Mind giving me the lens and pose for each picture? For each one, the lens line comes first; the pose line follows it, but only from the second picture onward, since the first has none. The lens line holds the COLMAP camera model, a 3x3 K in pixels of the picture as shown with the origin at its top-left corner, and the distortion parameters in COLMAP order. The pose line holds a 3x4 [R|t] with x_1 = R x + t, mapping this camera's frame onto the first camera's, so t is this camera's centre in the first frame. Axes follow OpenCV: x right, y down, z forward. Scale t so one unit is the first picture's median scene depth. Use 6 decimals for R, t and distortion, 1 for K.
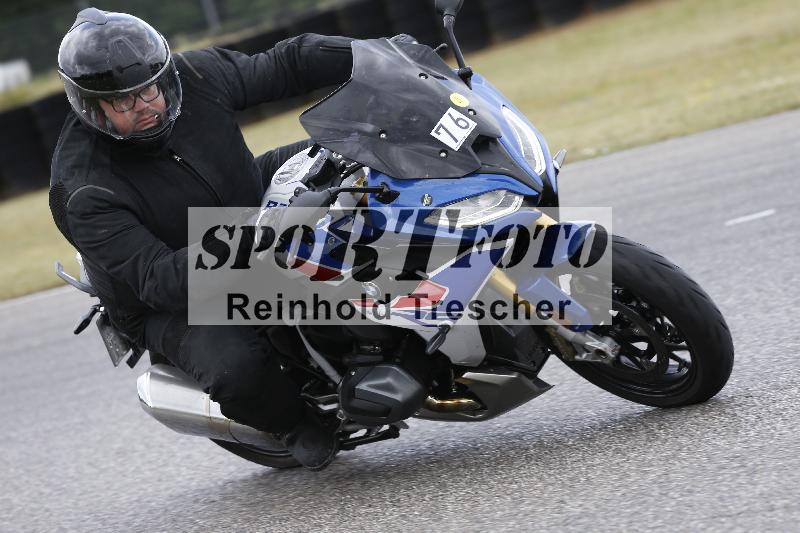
lens RADIAL K [[4560.4, 0, 401.7], [0, 4560.4, 260.3], [0, 0, 1]] dist [2.271352, 0.000000]
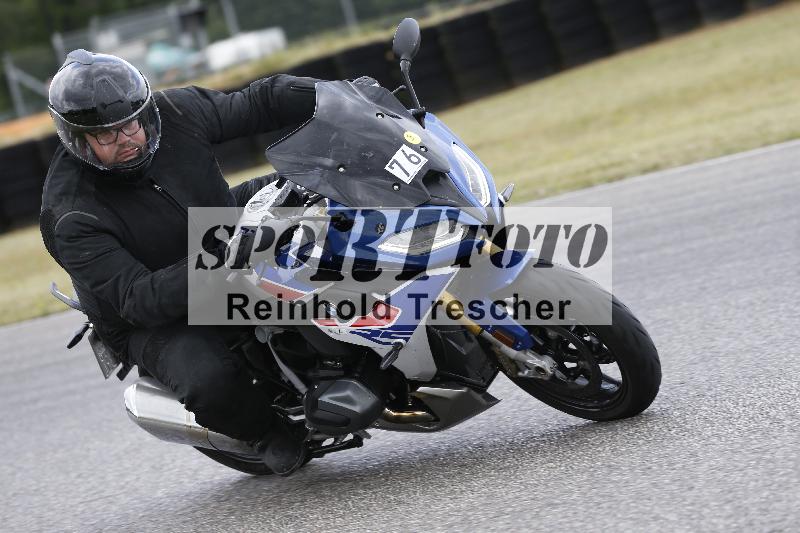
lens RADIAL K [[4560.4, 0, 399.3], [0, 4560.4, 269.4], [0, 0, 1]] dist [2.271352, 0.000000]
pose [[0.999840, 0.012315, -0.012979, 0.023312], [-0.012362, 0.999917, -0.003583, 0.000491], [0.012934, 0.003743, 0.999909, -0.092433]]
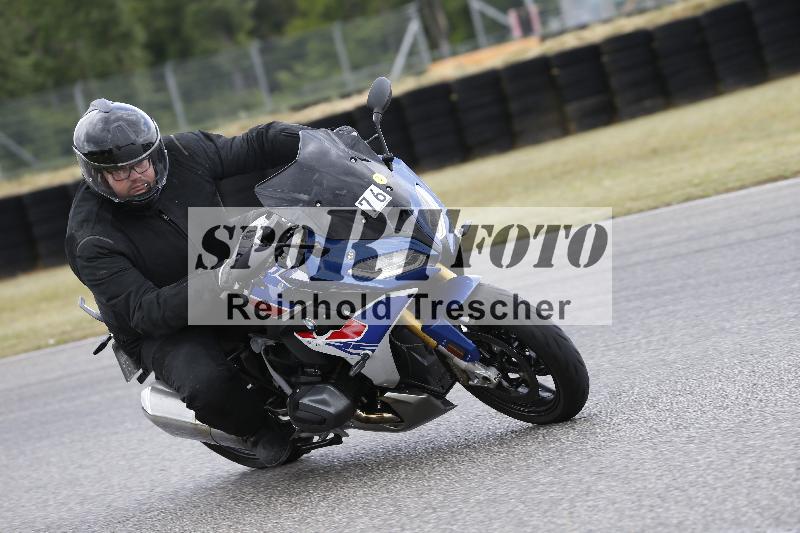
lens RADIAL K [[4560.4, 0, 394.8], [0, 4560.4, 266.7], [0, 0, 1]] dist [2.271352, 0.000000]
pose [[0.998771, 0.032465, -0.037460, 0.063740], [-0.032856, 0.999411, -0.009868, 0.002099], [0.037118, 0.011087, 0.999249, -0.275444]]
